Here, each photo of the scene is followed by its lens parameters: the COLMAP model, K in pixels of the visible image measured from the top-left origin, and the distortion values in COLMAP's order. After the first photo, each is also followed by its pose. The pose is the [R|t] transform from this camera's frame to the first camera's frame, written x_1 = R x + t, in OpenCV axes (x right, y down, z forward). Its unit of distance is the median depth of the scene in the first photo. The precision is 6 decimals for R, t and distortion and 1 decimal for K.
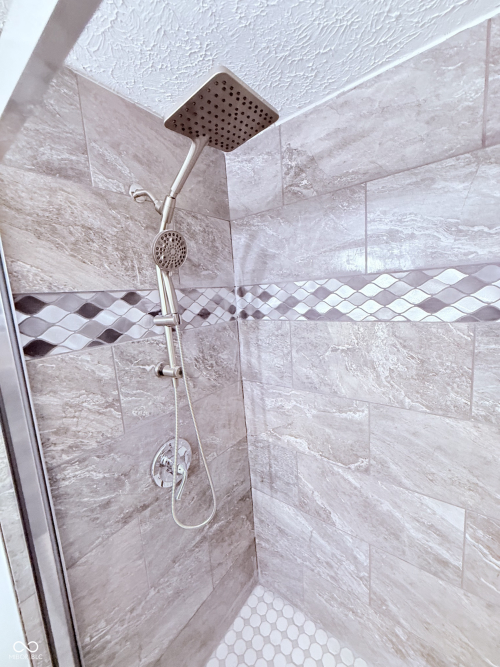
lens RADIAL K [[268.2, 0, 250.0], [0, 268.2, 333.5], [0, 0, 1]] dist [-0.000424, -0.000045]
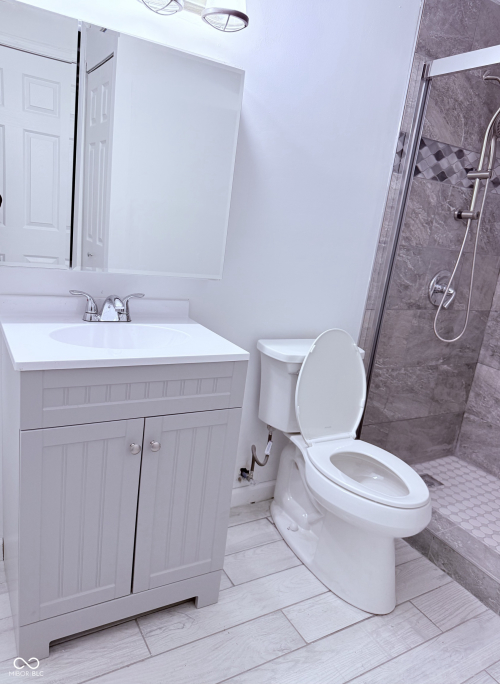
lens RADIAL K [[489.1, 0, 250.0], [0, 489.1, 342.0], [0, 0, 1]] dist [0.009082, 0.000361]
pose [[0.905176, 0.276623, -0.322700, -0.327527], [-0.243777, 0.959822, 0.138978, 0.708567], [0.348179, -0.047133, 0.936242, -1.796824]]
